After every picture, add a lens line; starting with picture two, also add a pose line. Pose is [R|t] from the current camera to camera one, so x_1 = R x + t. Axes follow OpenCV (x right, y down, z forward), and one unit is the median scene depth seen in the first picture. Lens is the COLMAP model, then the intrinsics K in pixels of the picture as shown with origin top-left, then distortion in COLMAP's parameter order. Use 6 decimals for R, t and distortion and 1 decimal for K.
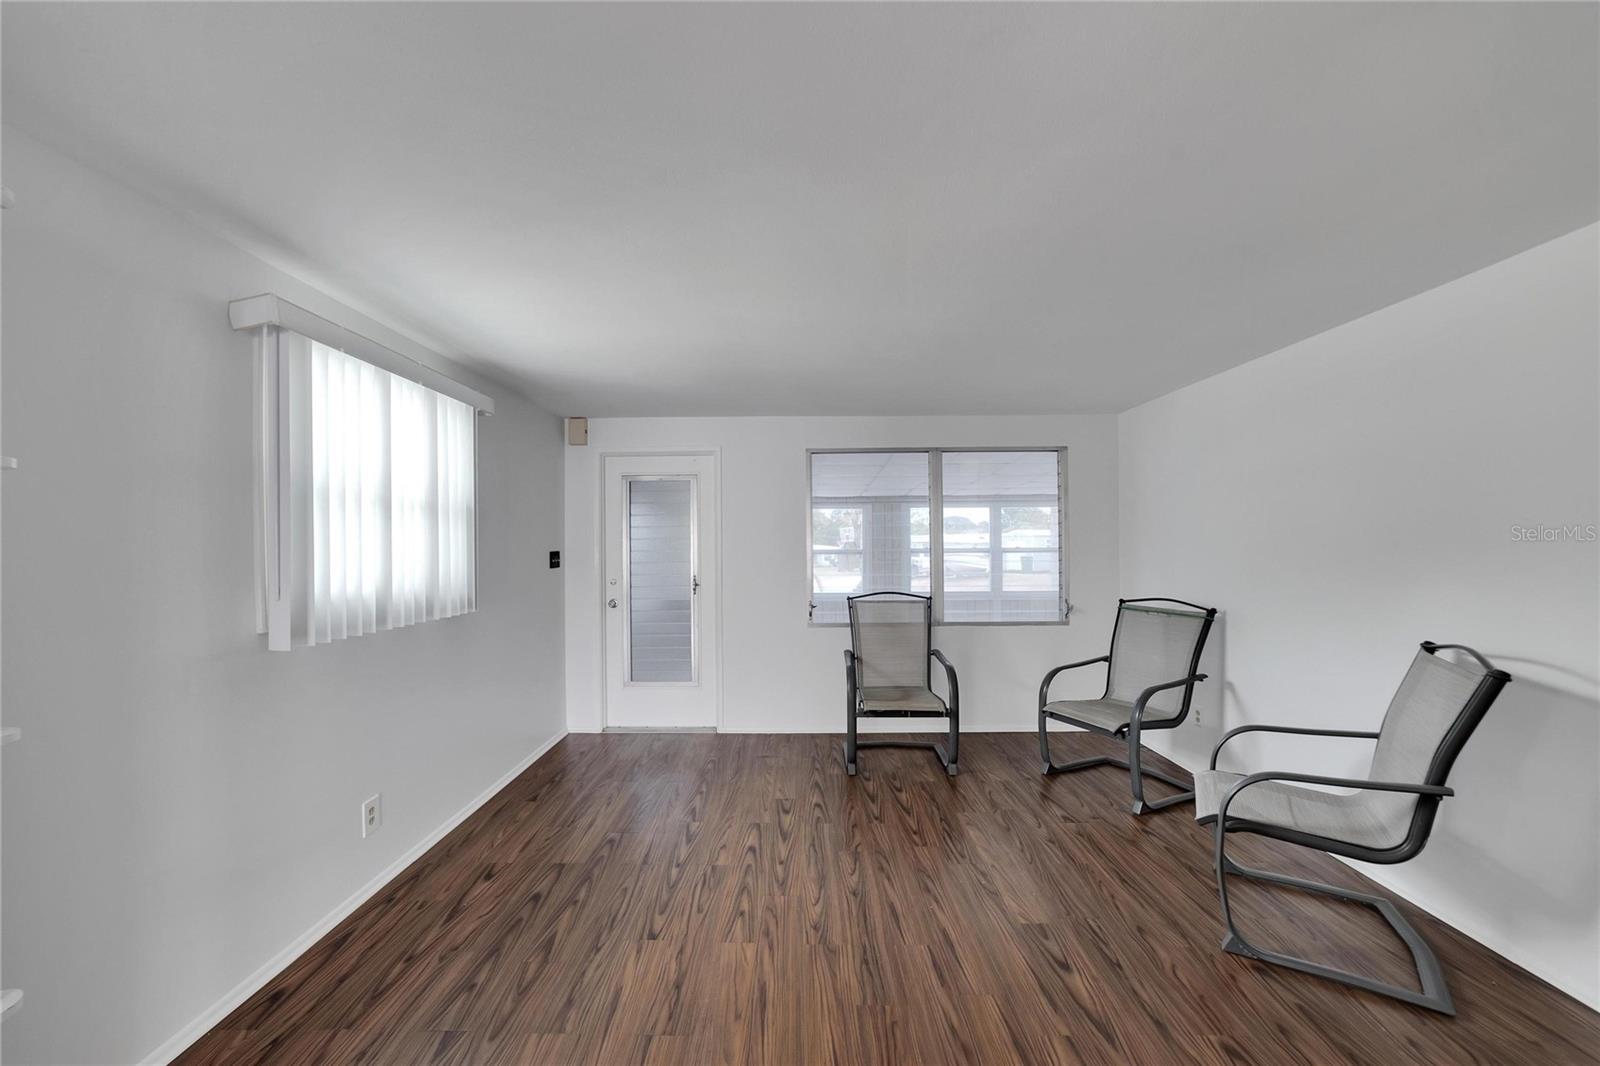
lens RADIAL K [[624.4, 0, 788.7], [0, 624.4, 544.8], [0, 0, 1]] dist [-0.018761, 0.005622]
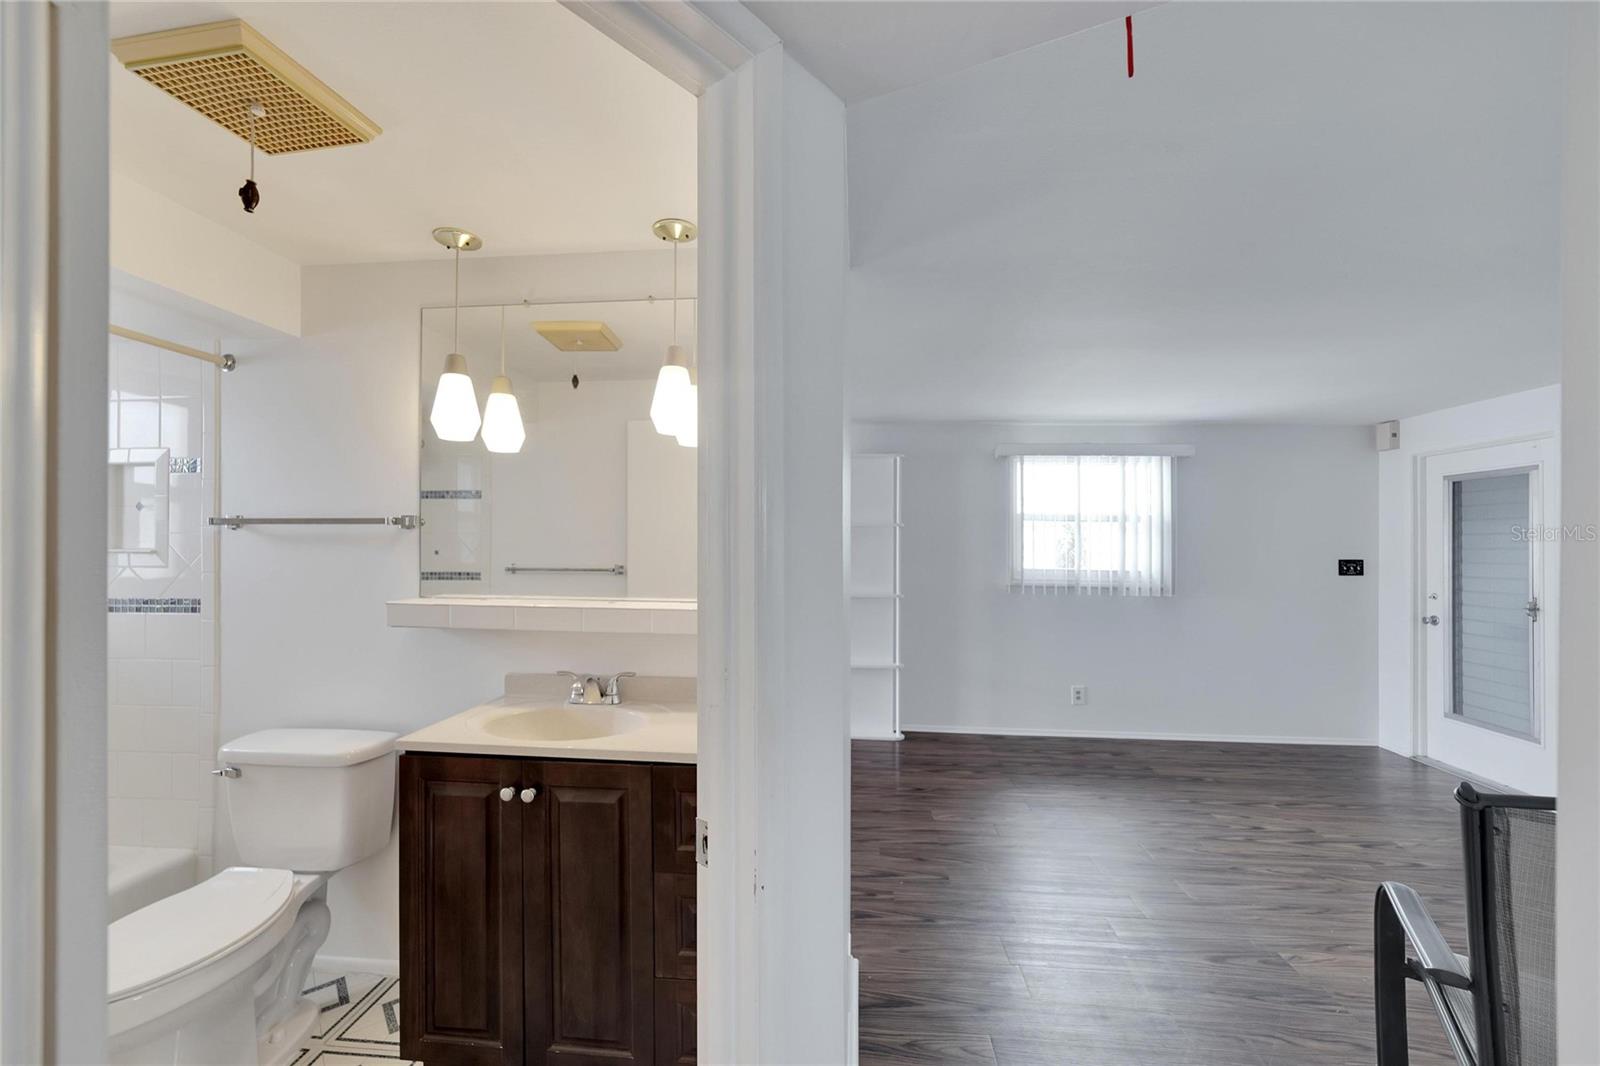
lens RADIAL K [[624.4, 0, 797.0], [0, 624.4, 541.6], [0, 0, 1]] dist [-0.018761, 0.005622]
pose [[-0.077725, -0.002133, -0.996973, 1.241953], [-0.014785, 0.999890, -0.000987, -0.008038], [0.996865, 0.014664, -0.077748, 0.295481]]
